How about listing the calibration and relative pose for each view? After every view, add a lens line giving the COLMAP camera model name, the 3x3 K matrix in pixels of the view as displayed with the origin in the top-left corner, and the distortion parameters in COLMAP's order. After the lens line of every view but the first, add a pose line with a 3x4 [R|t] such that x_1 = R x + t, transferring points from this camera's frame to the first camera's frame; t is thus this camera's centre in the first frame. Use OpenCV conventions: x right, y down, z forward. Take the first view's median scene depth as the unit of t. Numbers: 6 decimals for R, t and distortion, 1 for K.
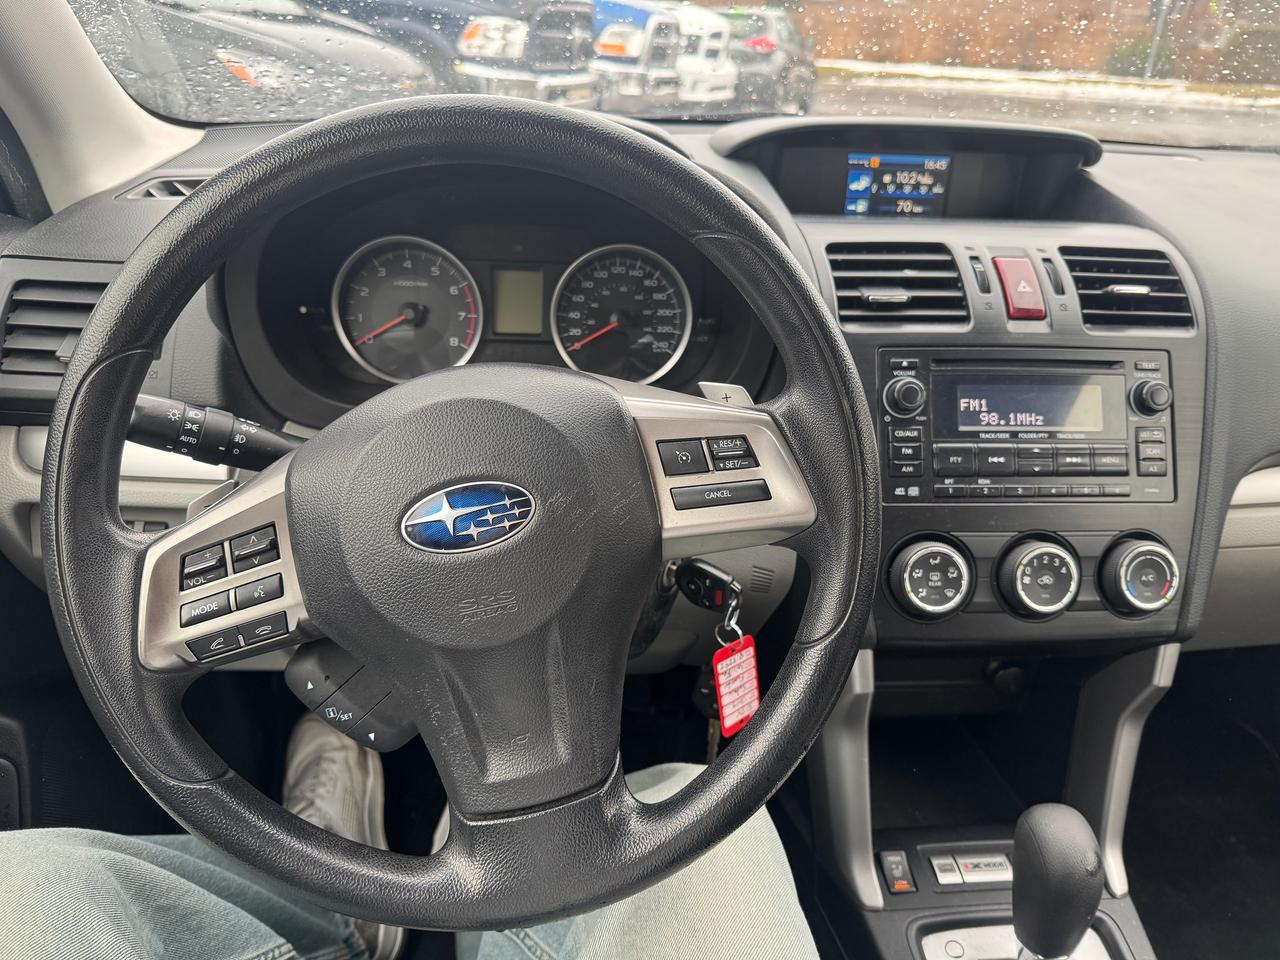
lens RADIAL K [[890.2, 0, 634.0], [0, 890.2, 483.7], [0, 0, 1]] dist [0.043571, -0.052642]
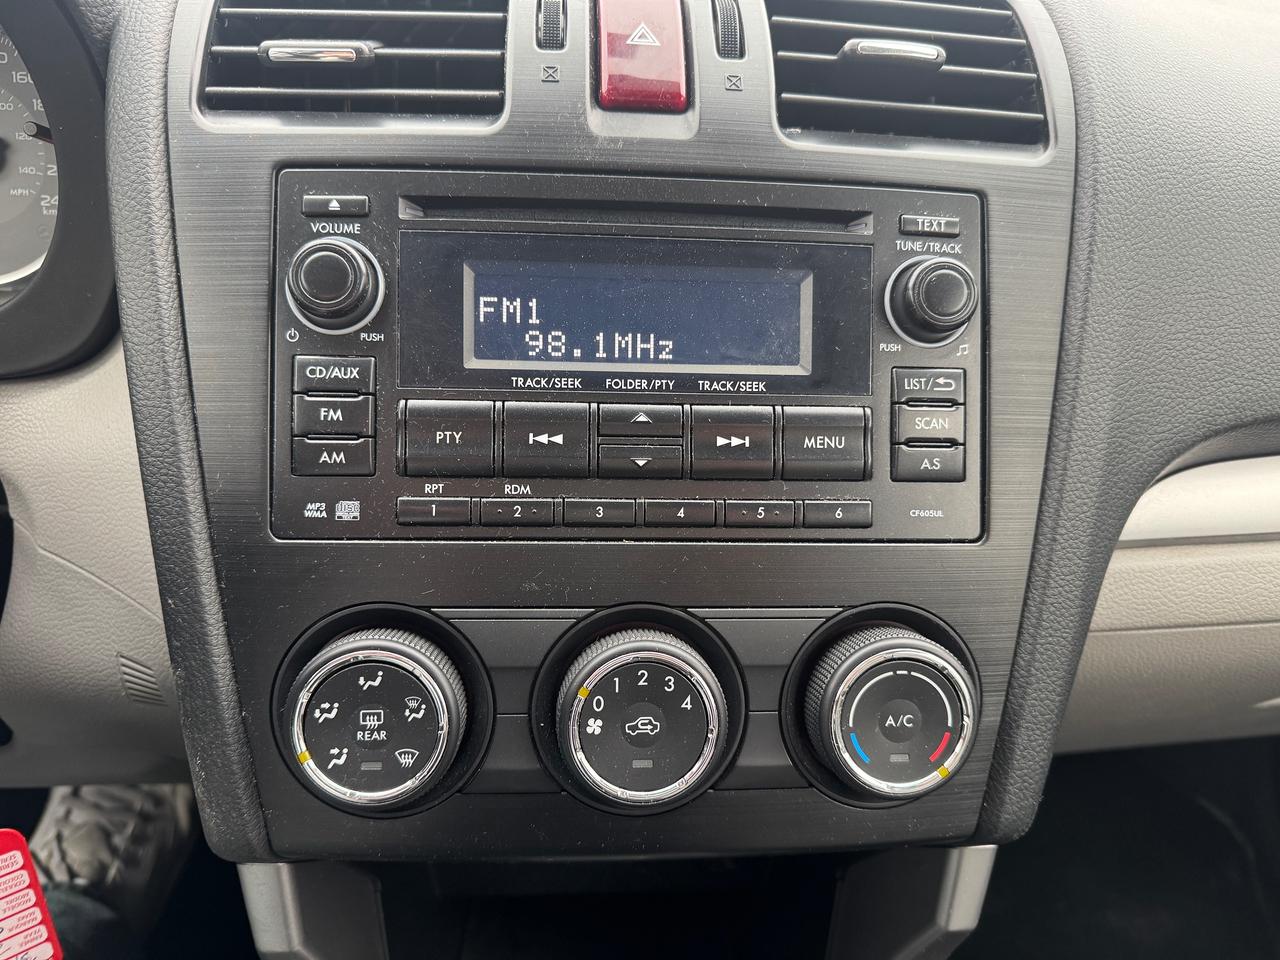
lens RADIAL K [[890.2, 0, 591.4], [0, 890.2, 489.3], [0, 0, 1]] dist [0.043571, -0.052642]
pose [[0.999336, 0.014694, -0.033339, 0.434781], [-0.013267, 0.999003, 0.042633, -0.020877], [0.033933, -0.042162, 0.998534, 0.569408]]
